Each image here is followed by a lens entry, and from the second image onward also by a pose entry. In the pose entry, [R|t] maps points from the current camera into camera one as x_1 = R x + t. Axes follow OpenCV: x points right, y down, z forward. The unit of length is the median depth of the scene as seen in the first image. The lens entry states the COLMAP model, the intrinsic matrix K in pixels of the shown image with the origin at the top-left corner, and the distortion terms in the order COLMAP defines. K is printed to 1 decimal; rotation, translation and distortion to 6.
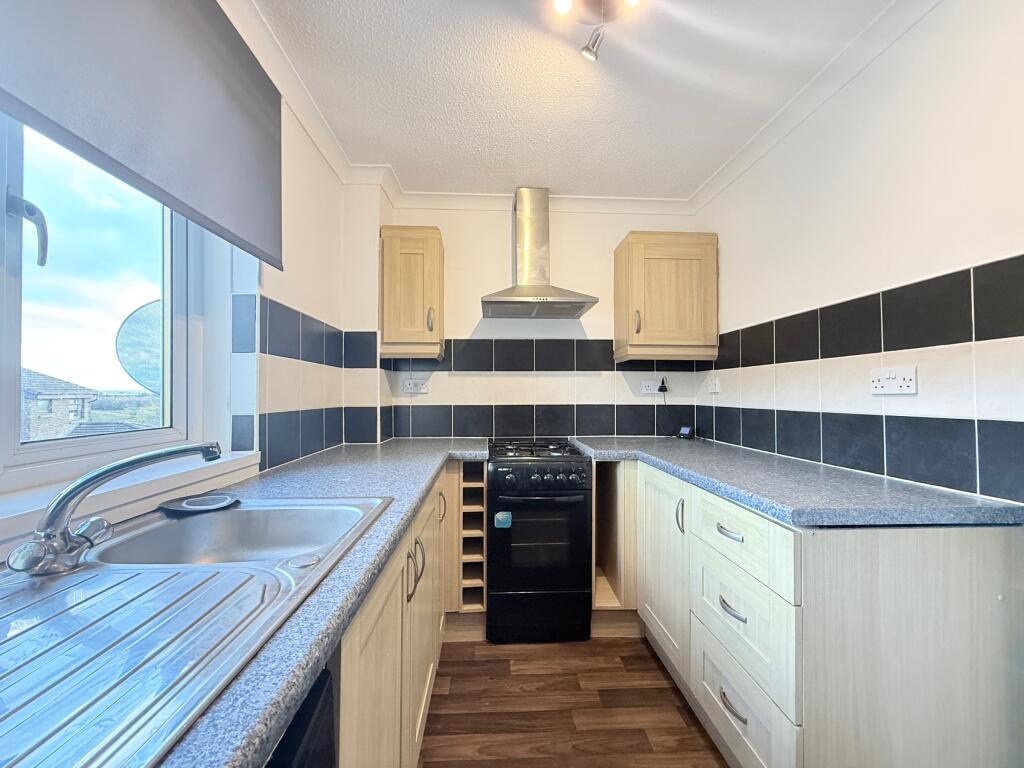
lens RADIAL K [[404.0, 0, 510.2], [0, 404.0, 388.5], [0, 0, 1]] dist [0.000733, 0.000244]
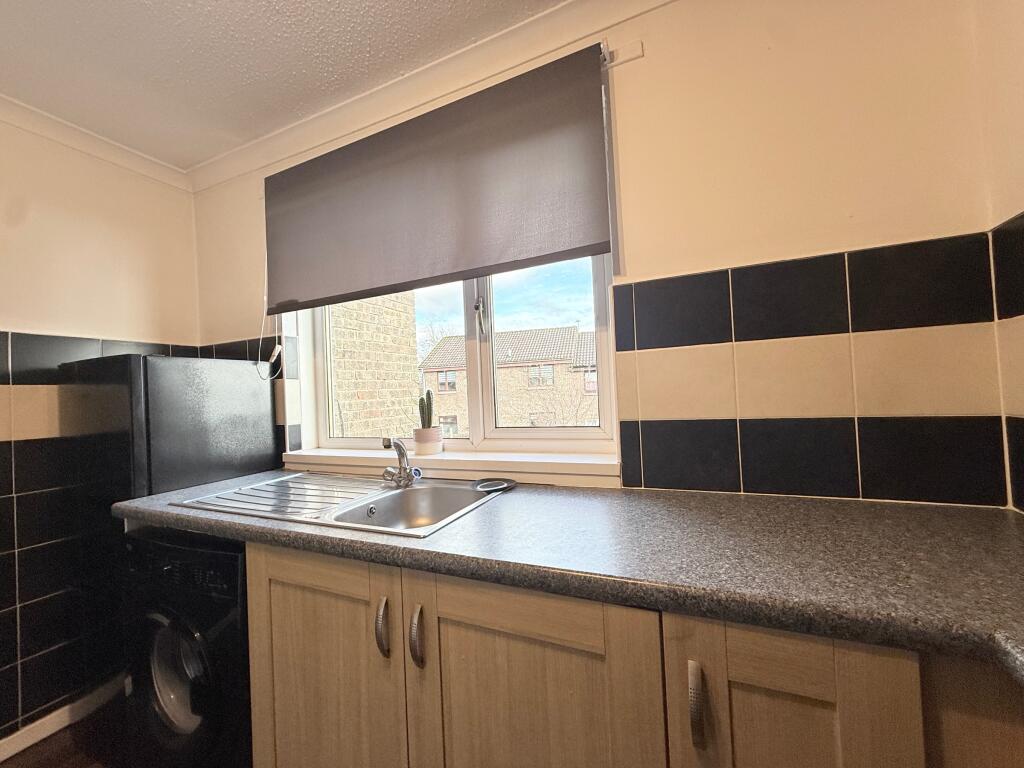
lens RADIAL K [[404.0, 0, 510.2], [0, 404.0, 388.5], [0, 0, 1]] dist [0.000733, 0.000244]
pose [[0.456609, 0.008127, 0.889630, -0.025087], [0.010130, 0.999846, -0.014333, 0.016424], [-0.889610, 0.015556, 0.456457, 1.210820]]
